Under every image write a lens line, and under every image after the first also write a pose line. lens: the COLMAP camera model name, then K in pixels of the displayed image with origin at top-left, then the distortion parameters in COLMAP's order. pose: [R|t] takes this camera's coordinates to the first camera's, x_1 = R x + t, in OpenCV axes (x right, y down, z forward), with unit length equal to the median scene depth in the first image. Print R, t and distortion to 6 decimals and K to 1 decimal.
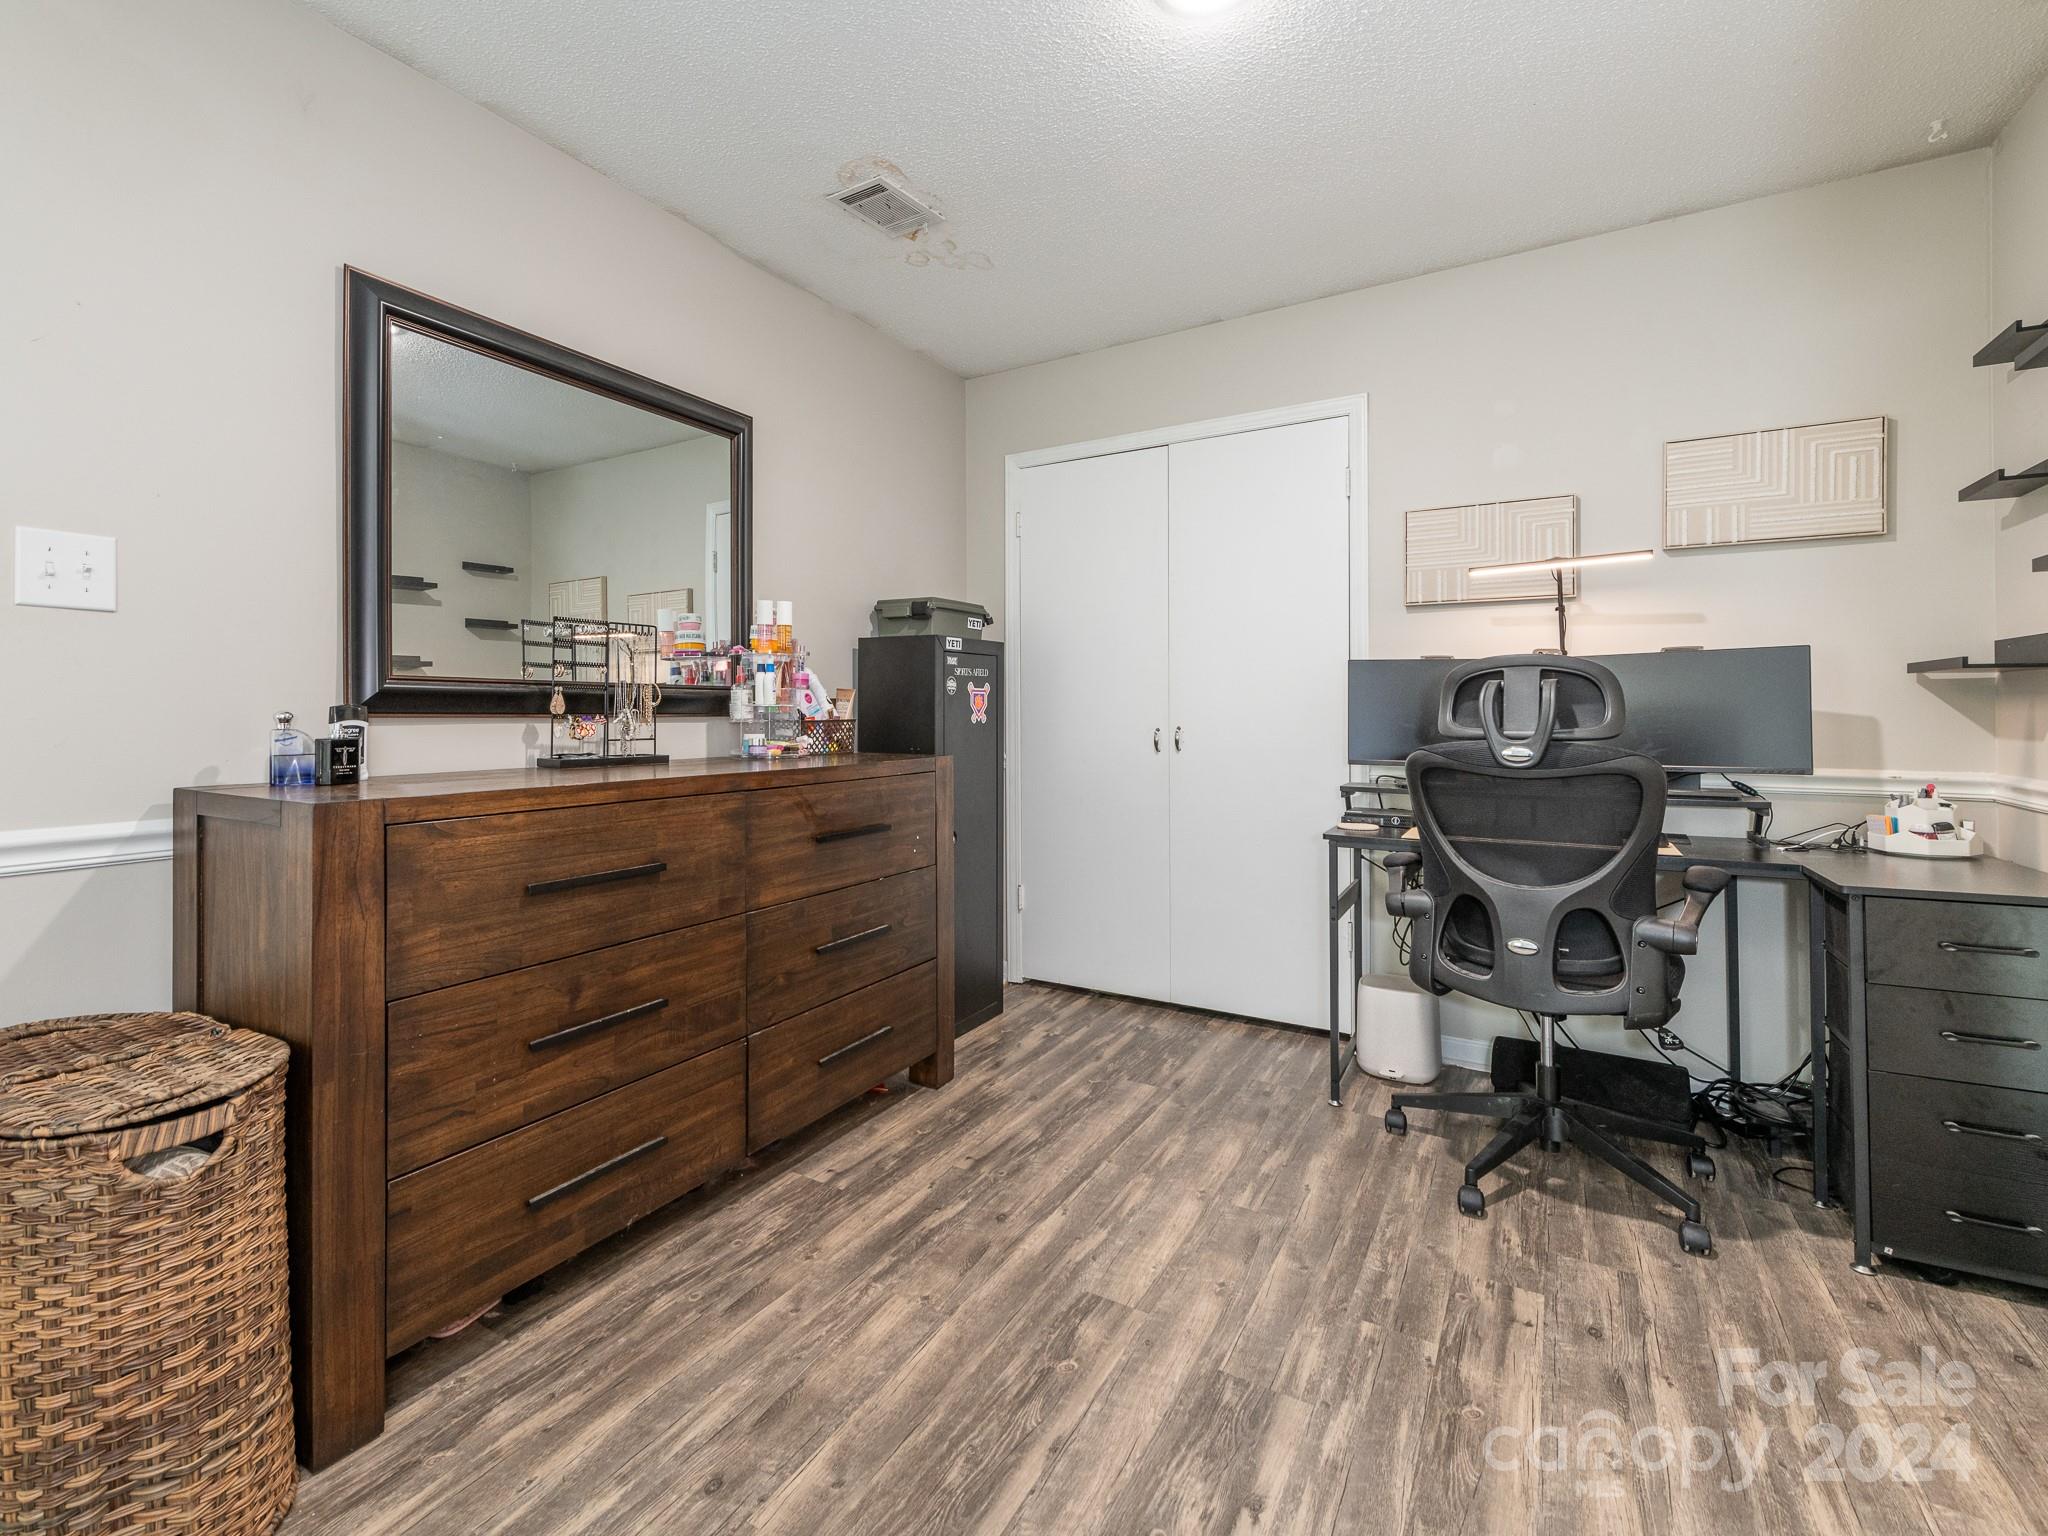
lens RADIAL K [[950.3, 0, 908.0], [0, 950.3, 708.7], [0, 0, 1]] dist [0.010467, -0.005889]
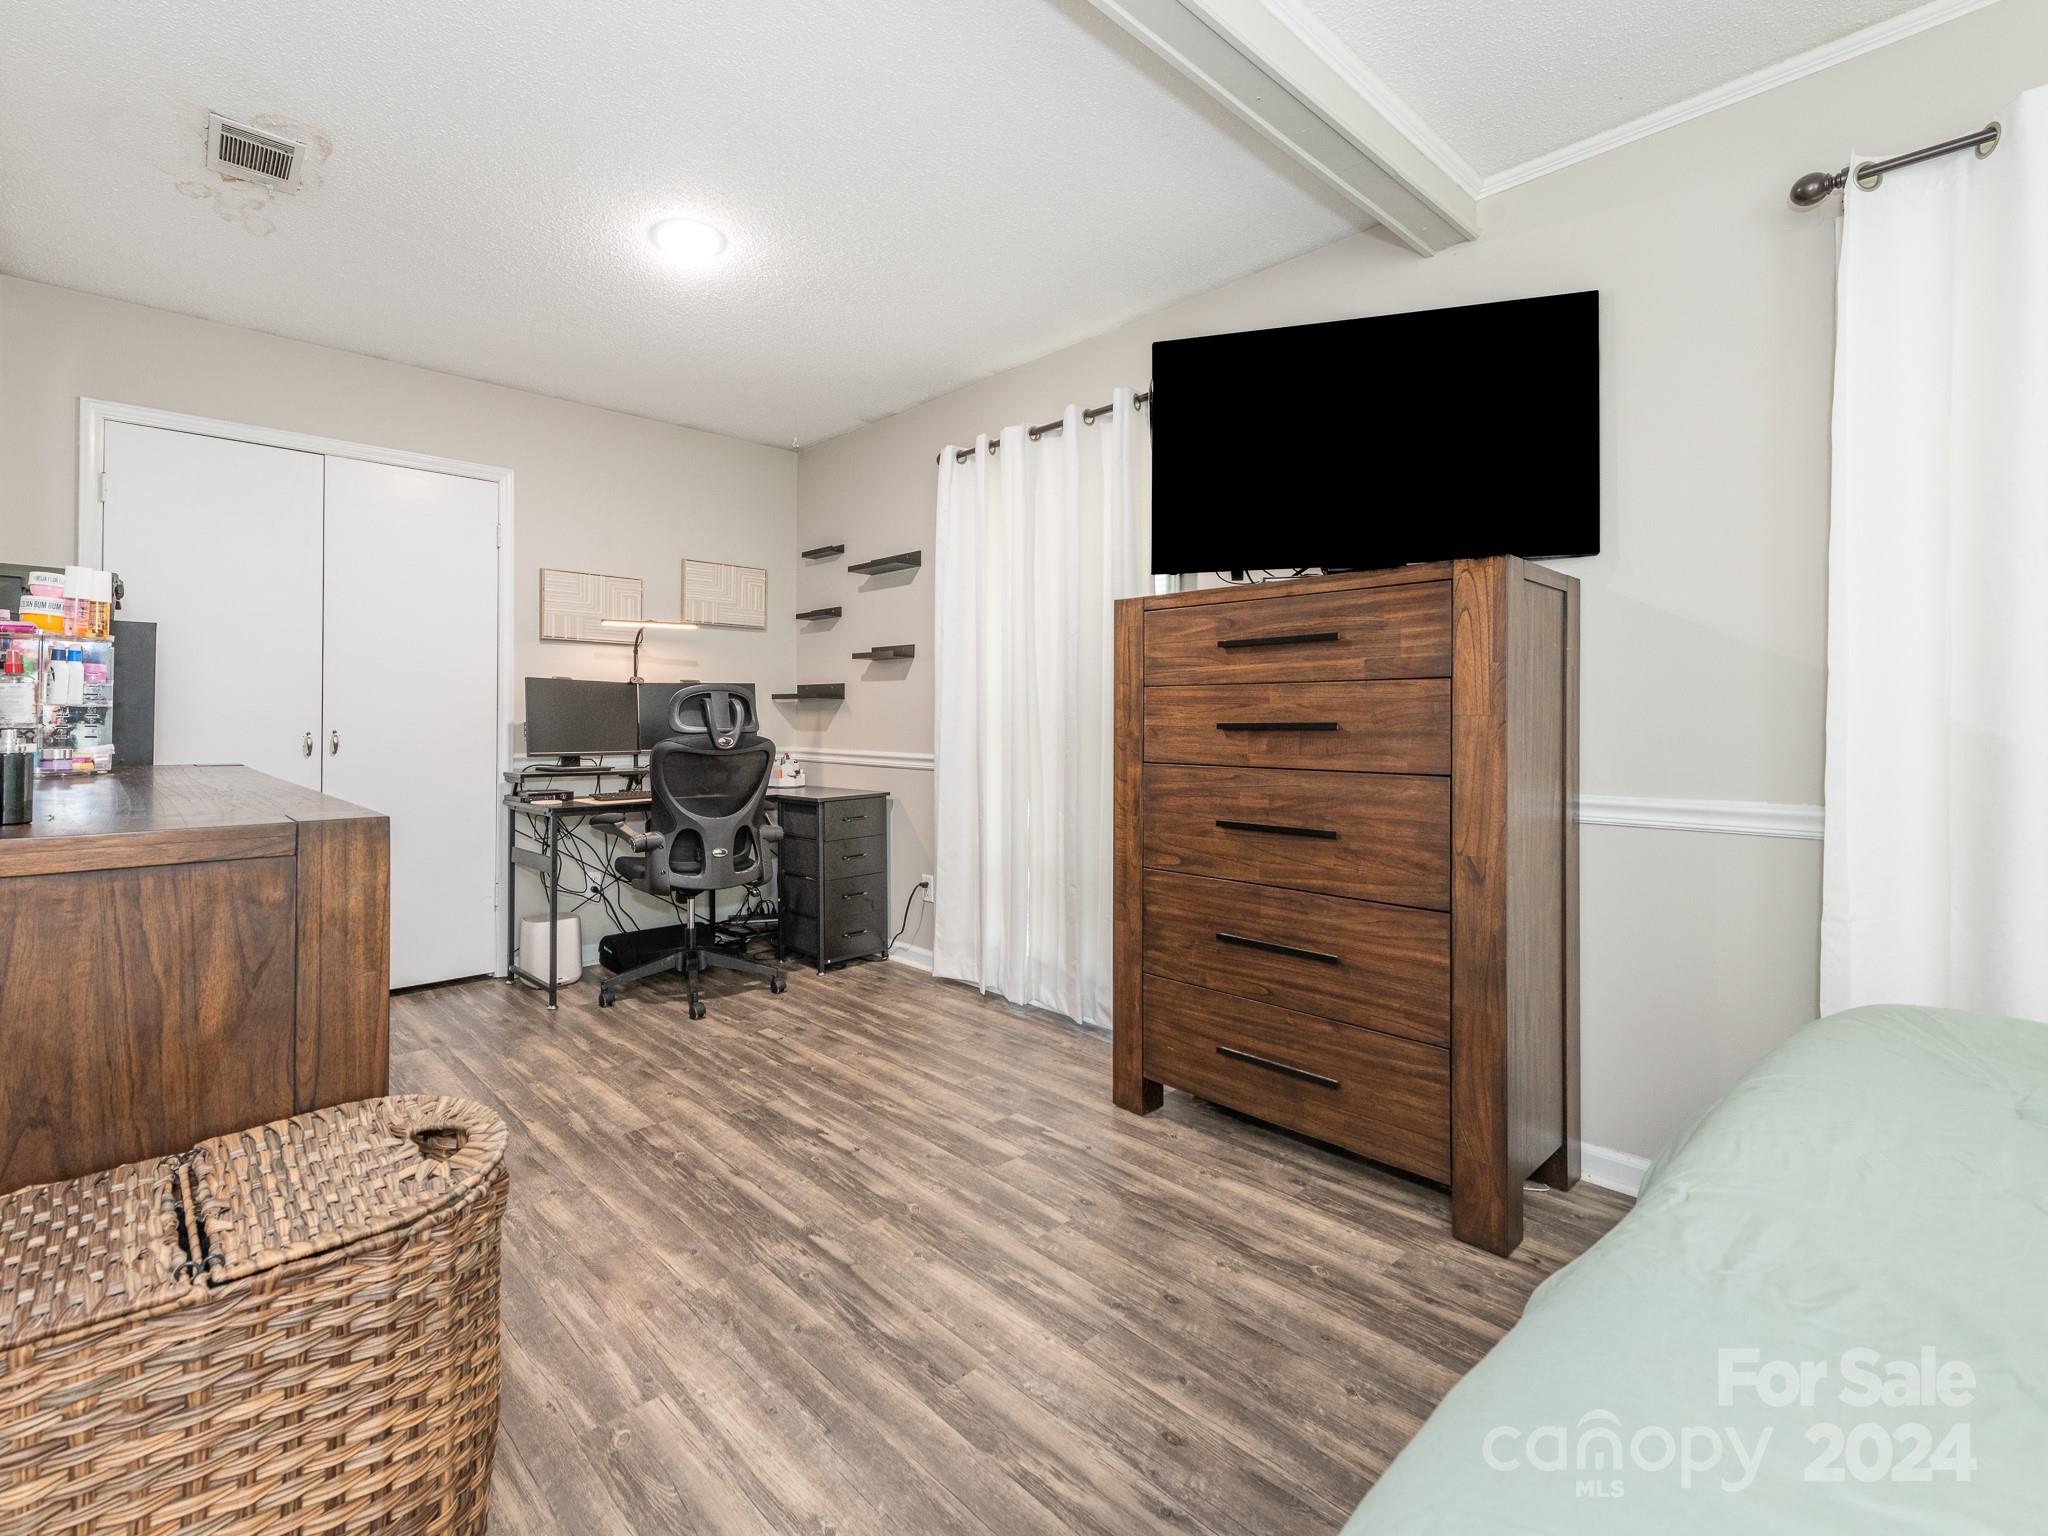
lens RADIAL K [[950.3, 0, 908.0], [0, 950.3, 708.7], [0, 0, 1]] dist [0.010467, -0.005889]
pose [[0.268697, 0.011692, 0.963154, -0.858013], [-0.008061, 0.999919, -0.009889, 0.001247], [-0.963191, -0.005107, 0.268769, 0.188342]]
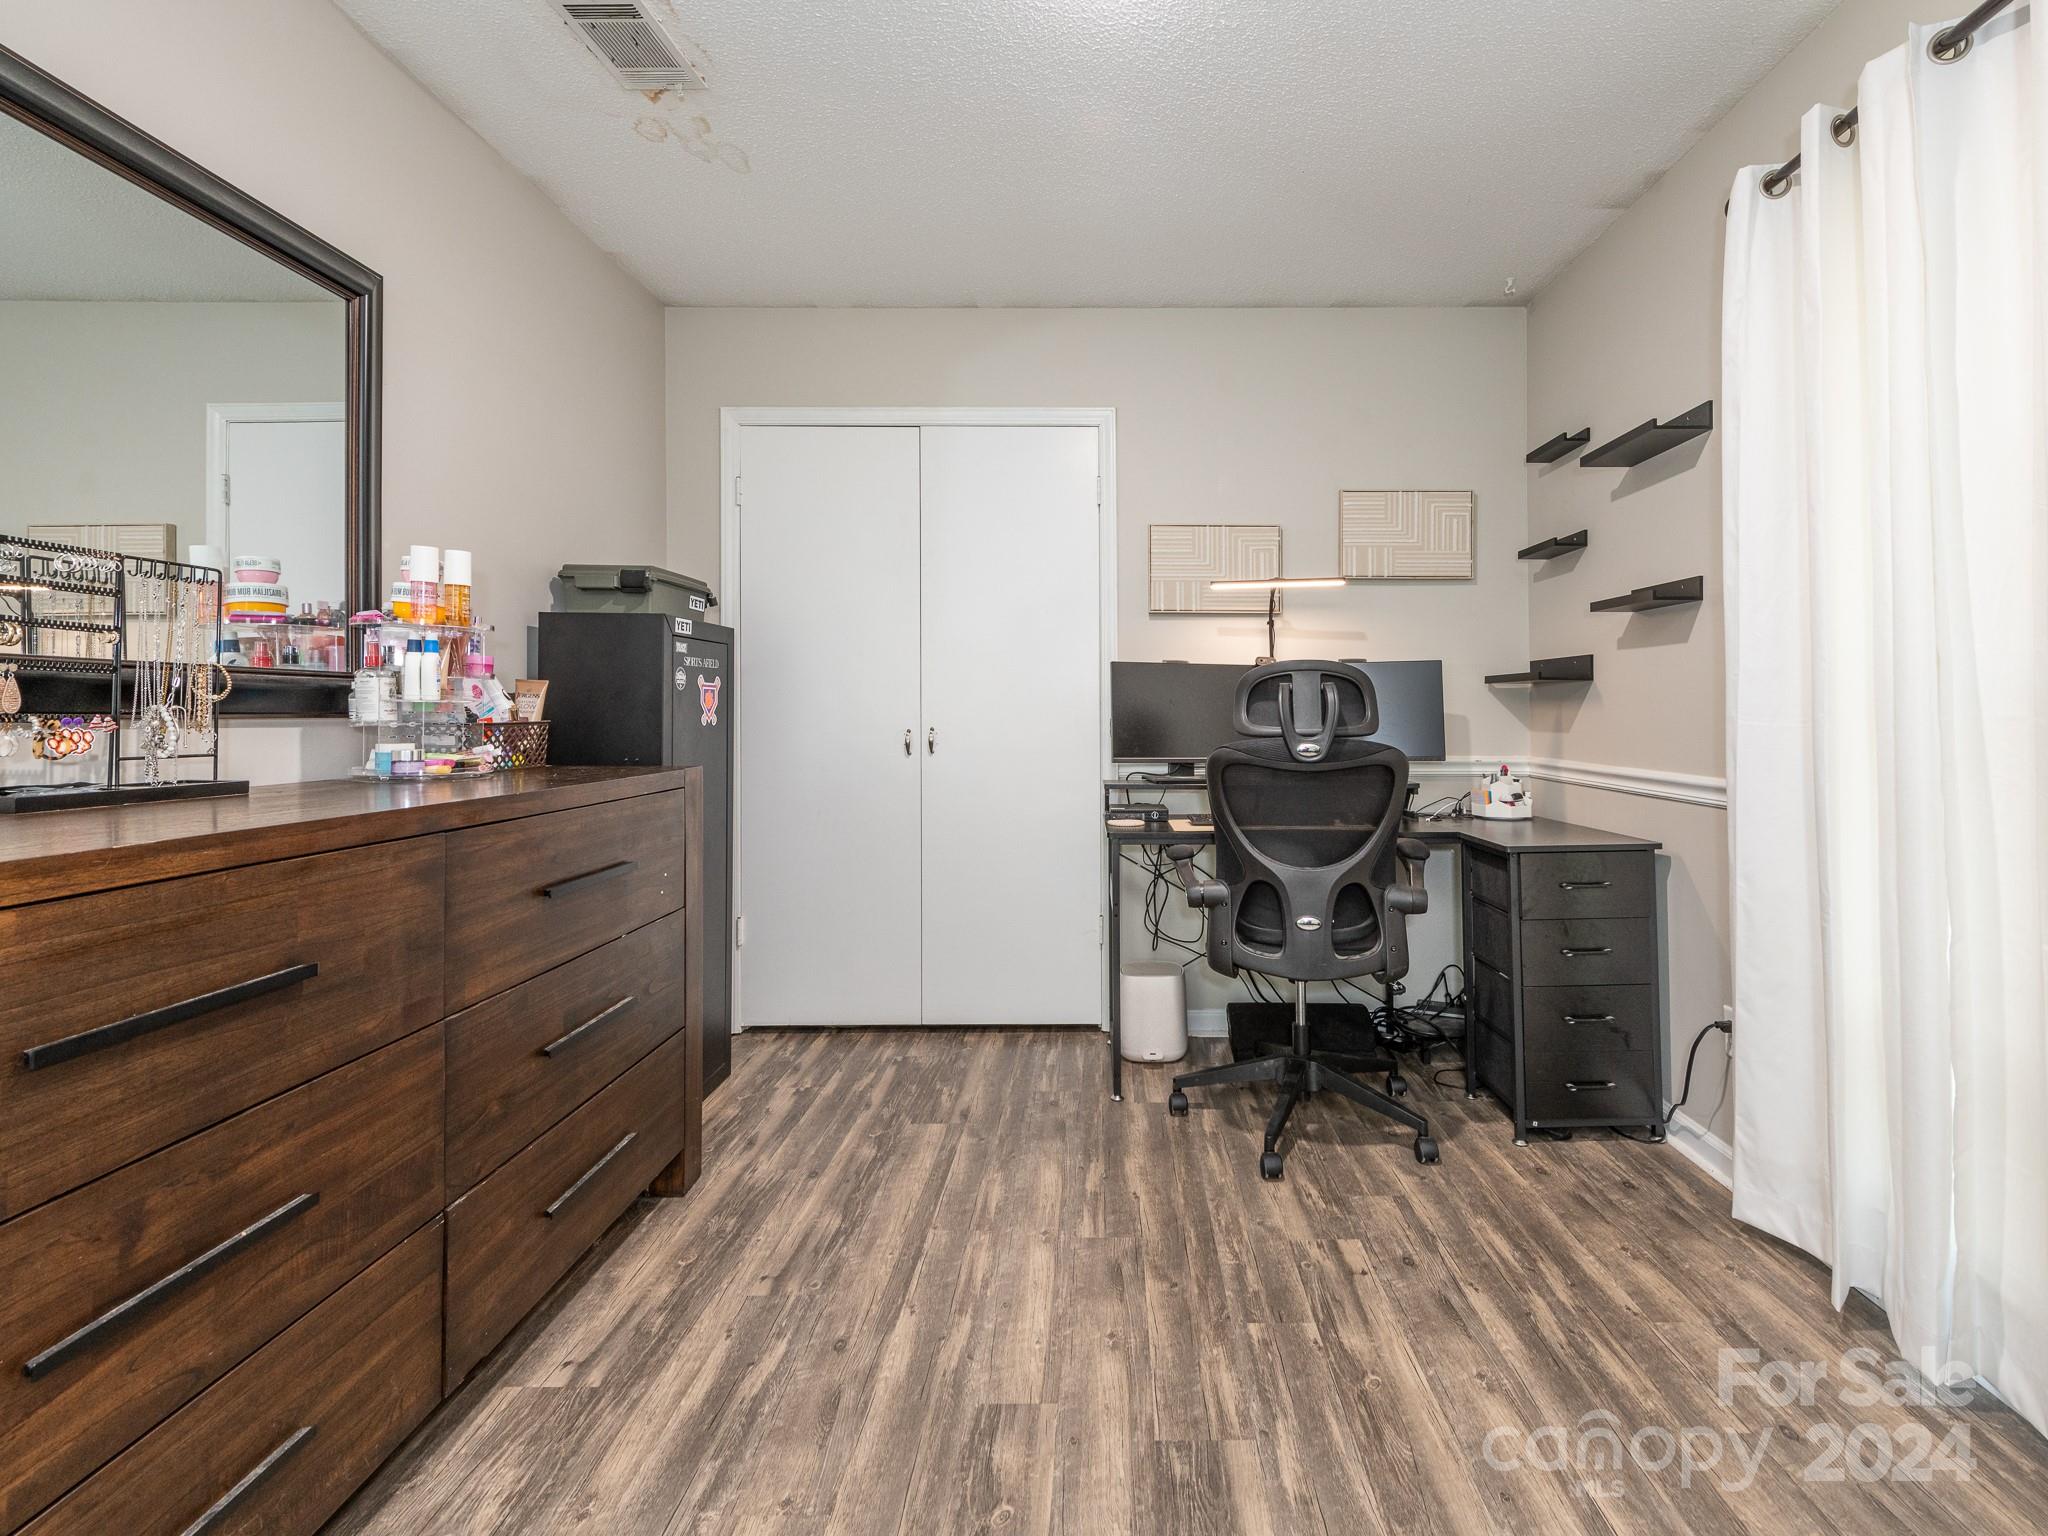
lens RADIAL K [[955.8, 0, 1107.1], [0, 955.8, 699.5], [0, 0, 1]] dist [0.014372, -0.005998]
pose [[0.825336, 0.008251, 0.564582, -0.165881], [-0.002374, 0.999935, -0.011144, 0.002062], [-0.564637, 0.007858, 0.825302, 0.194256]]
